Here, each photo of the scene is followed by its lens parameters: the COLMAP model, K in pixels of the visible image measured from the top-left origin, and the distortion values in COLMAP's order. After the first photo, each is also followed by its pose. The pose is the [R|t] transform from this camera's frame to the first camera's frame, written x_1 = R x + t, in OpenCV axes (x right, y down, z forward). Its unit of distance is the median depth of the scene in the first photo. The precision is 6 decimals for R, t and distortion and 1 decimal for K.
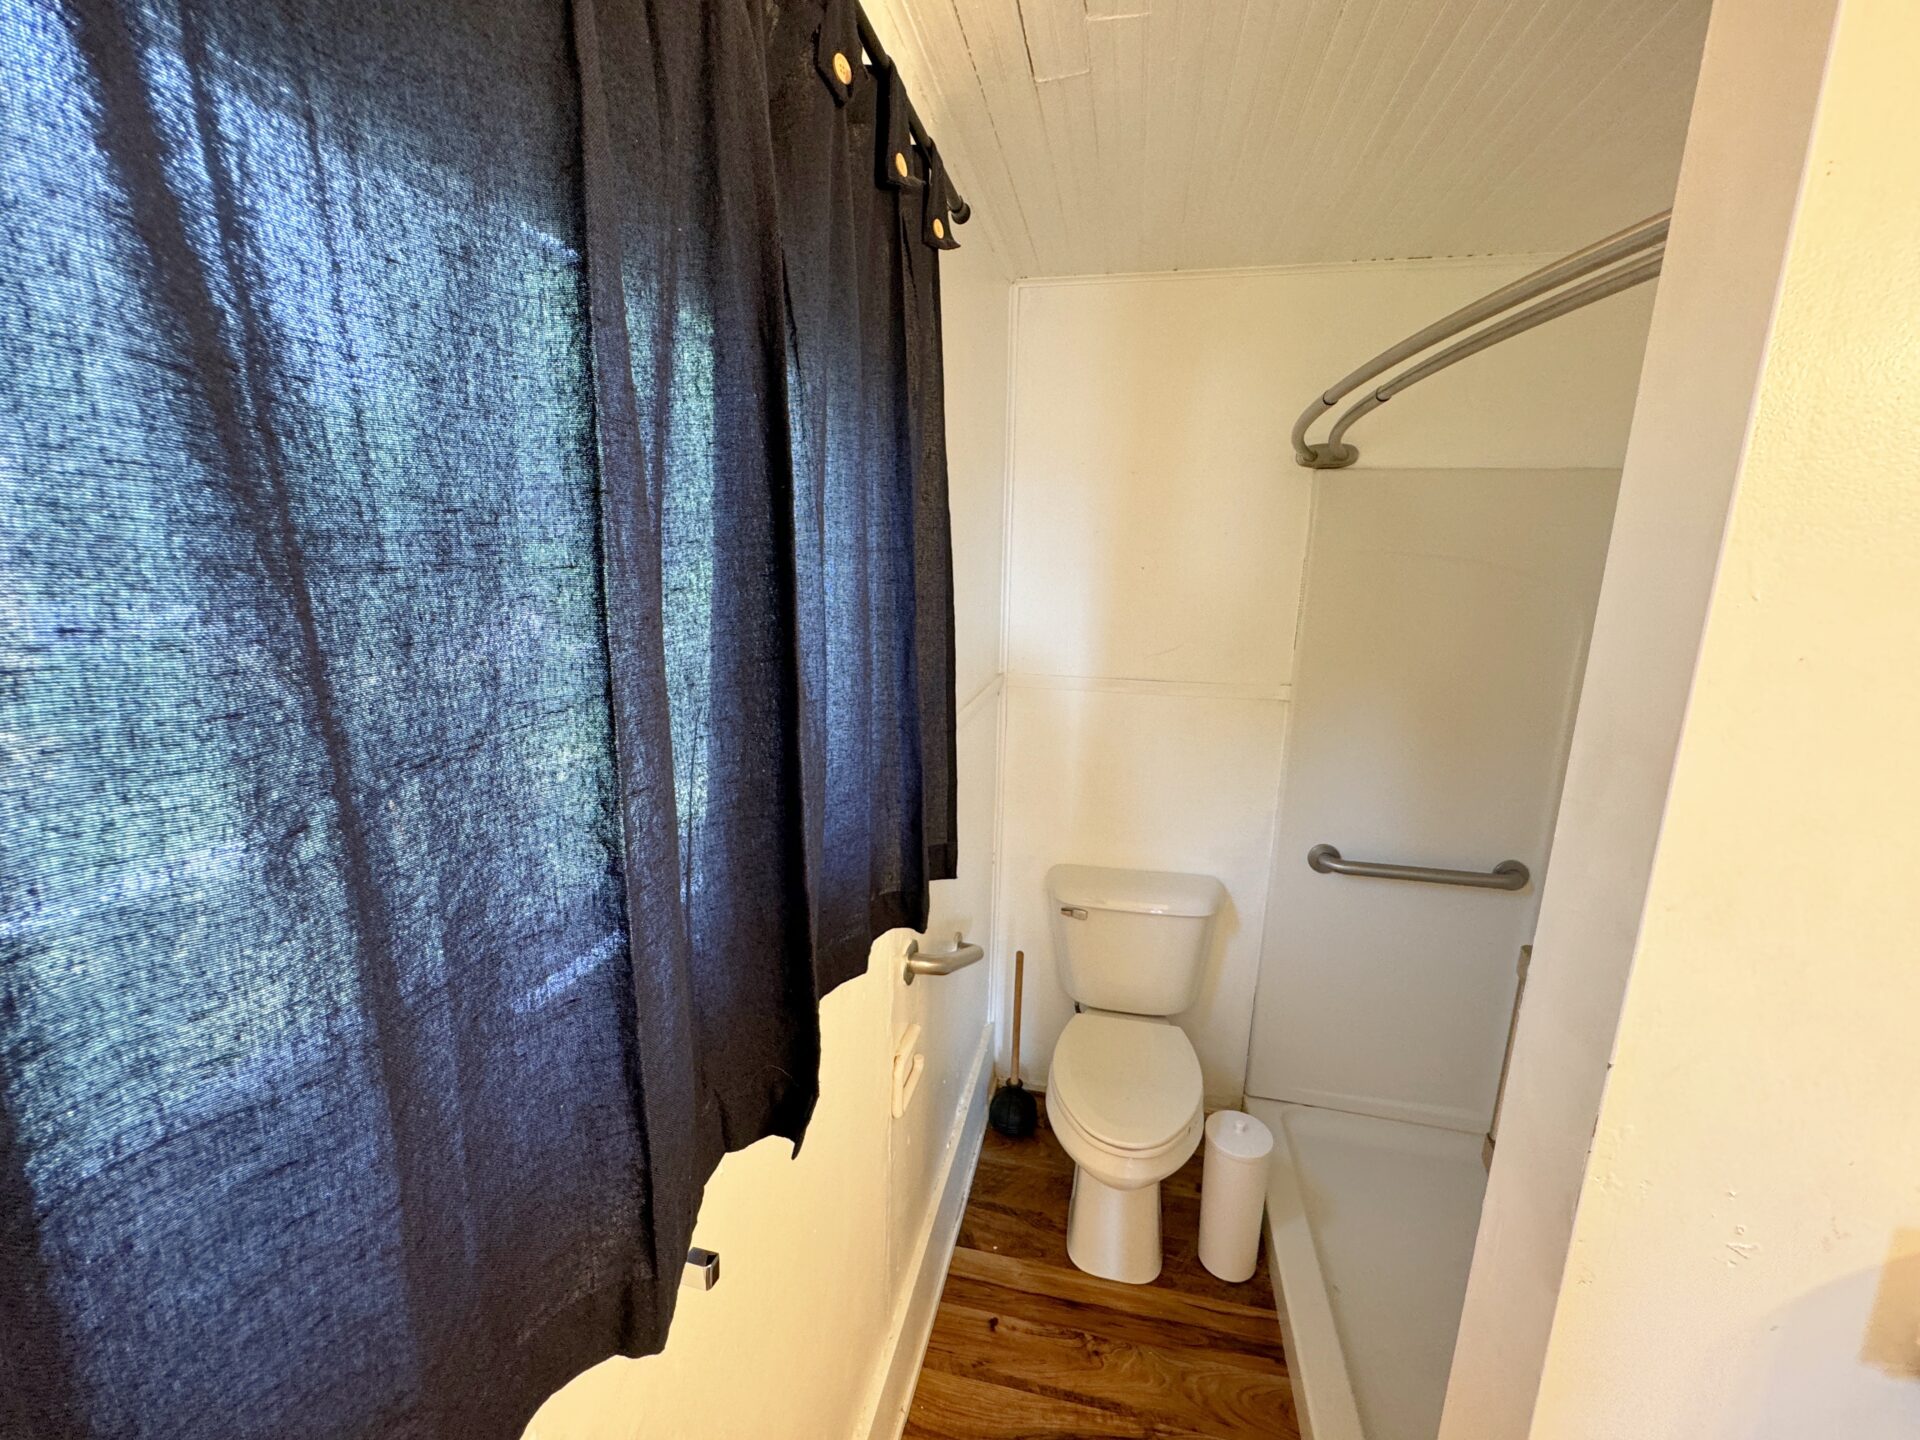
lens RADIAL K [[773.1, 0, 960.0], [0, 773.1, 720.0], [0, 0, 1]] dist [-0.001603, -0.000030]
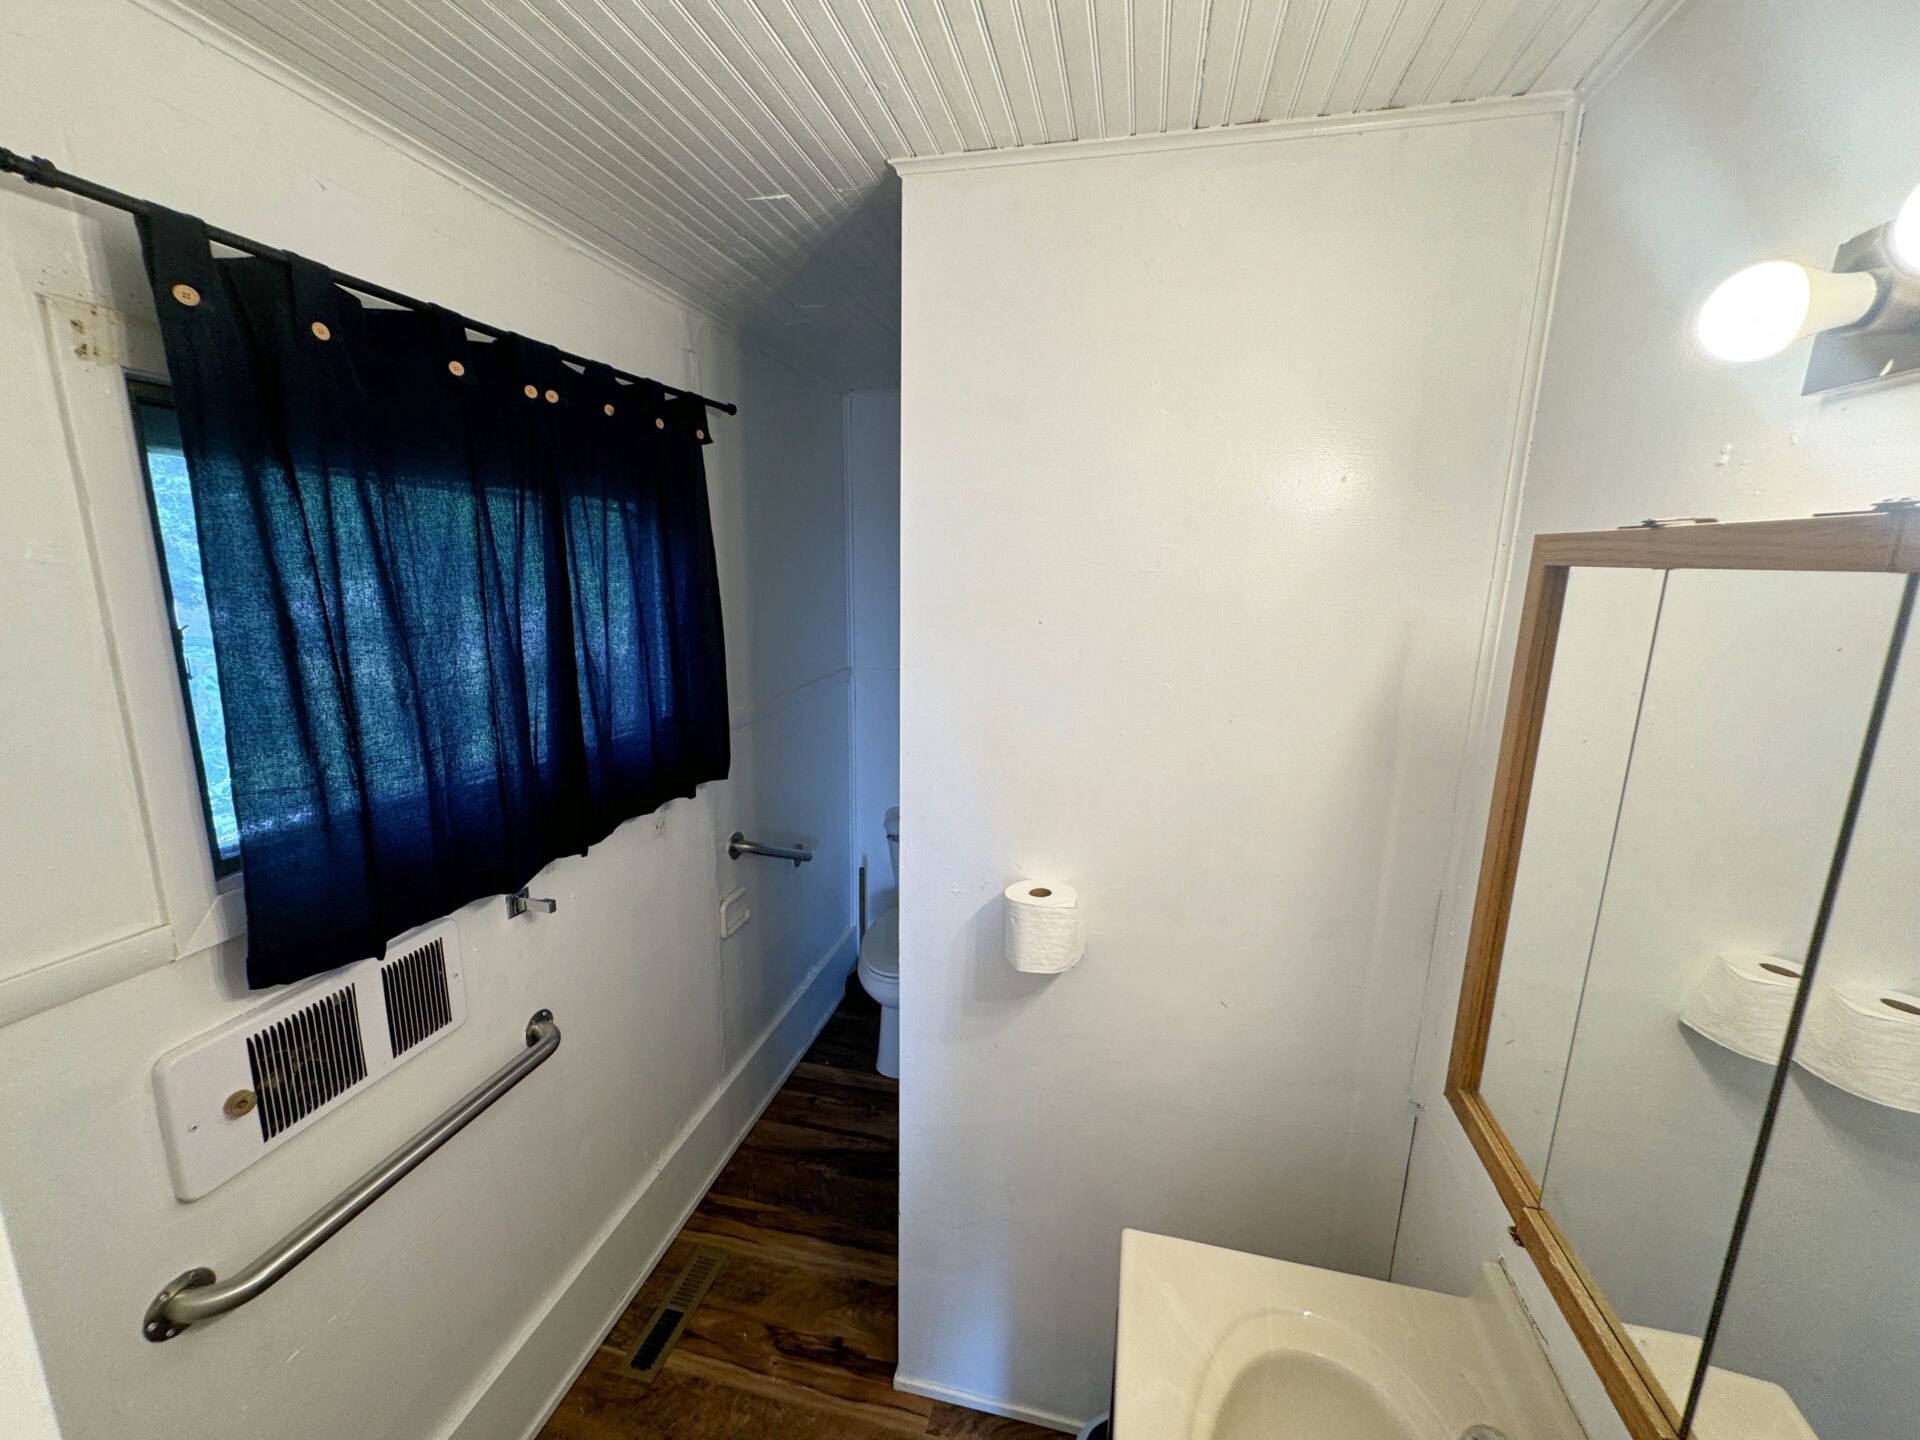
lens RADIAL K [[773.1, 0, 960.0], [0, 773.1, 720.0], [0, 0, 1]] dist [-0.001603, -0.000030]
pose [[0.999906, 0.001844, -0.013550, 1.685611], [-0.001810, 0.999995, 0.002509, 0.188275], [0.013555, -0.002484, 0.999905, -2.402635]]
